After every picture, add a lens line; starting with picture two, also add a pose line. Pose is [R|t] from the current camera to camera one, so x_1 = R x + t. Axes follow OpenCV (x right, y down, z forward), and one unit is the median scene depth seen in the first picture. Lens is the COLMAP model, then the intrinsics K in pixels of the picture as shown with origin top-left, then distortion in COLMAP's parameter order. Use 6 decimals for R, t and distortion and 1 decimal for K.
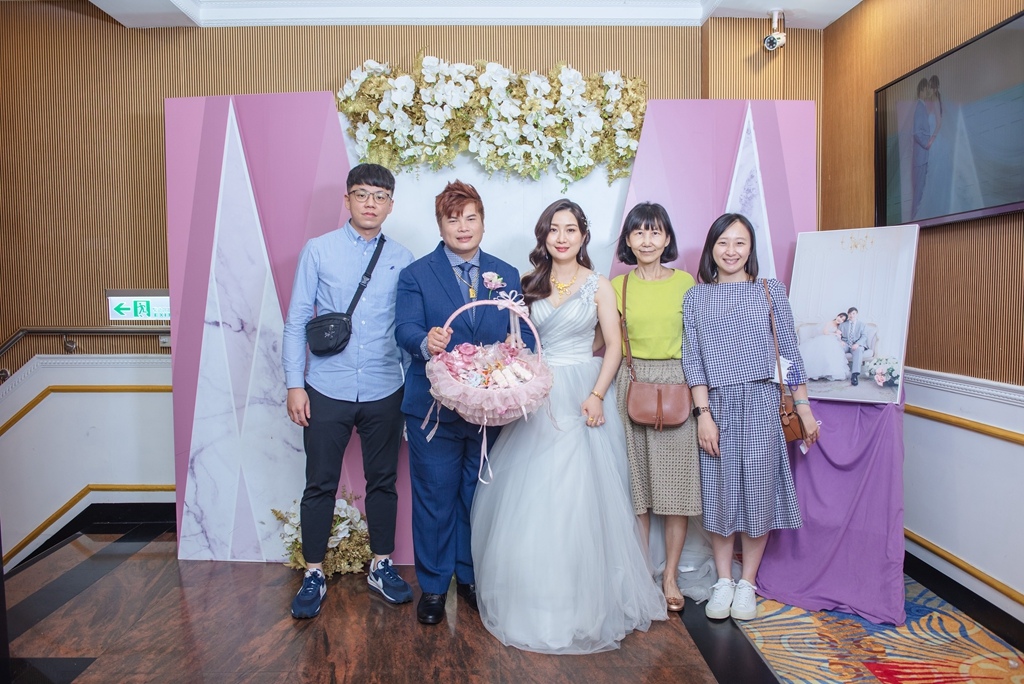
lens RADIAL K [[794.4, 0, 498.1], [0, 794.4, 335.4], [0, 0, 1]] dist [-0.023851, -0.004163]
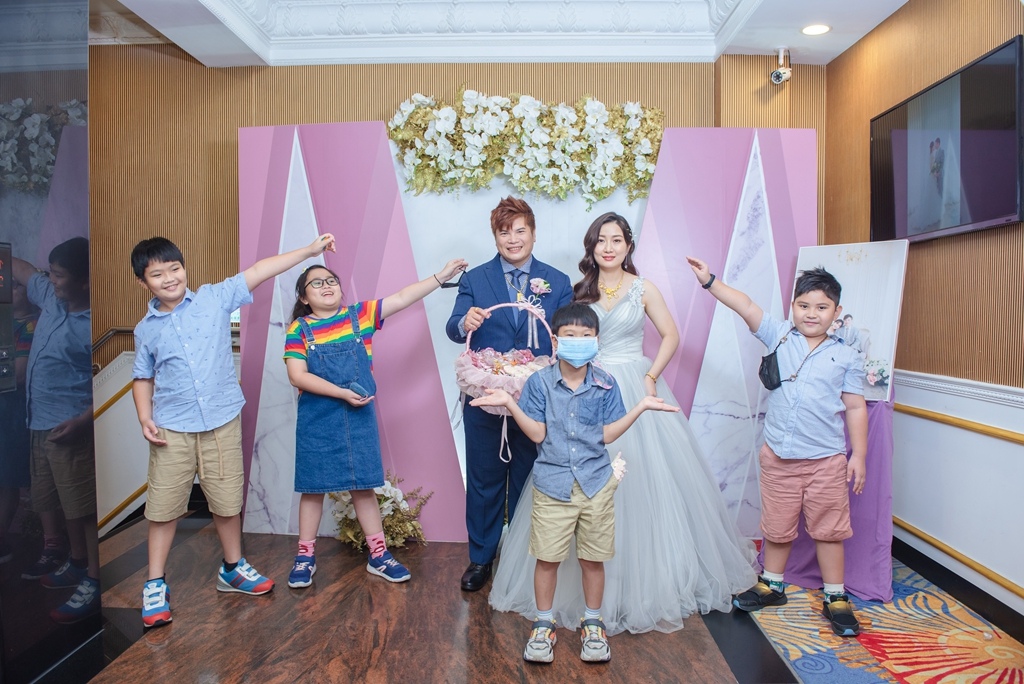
lens RADIAL K [[753.1, 0, 502.2], [0, 753.1, 341.7], [0, 0, 1]] dist [-0.033636, -0.009557]
pose [[0.998746, 0.011427, -0.048748, 0.016005], [-0.012306, 0.999766, -0.017768, 0.024694], [0.048533, 0.018346, 0.998653, -0.059376]]
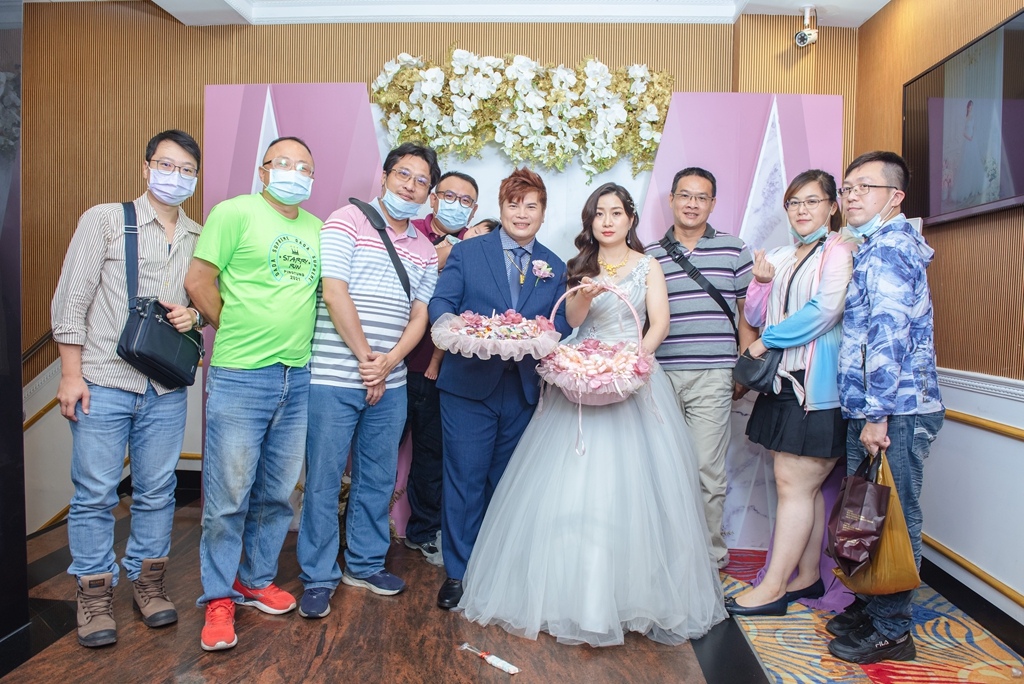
lens RADIAL K [[753.1, 0, 519.1], [0, 753.1, 348.3], [0, 0, 1]] dist [-0.033636, -0.009557]
pose [[0.995502, 0.036919, -0.087252, 0.090004], [-0.037643, 0.999269, -0.006665, 0.040983], [0.086942, 0.009920, 0.996164, 0.037703]]
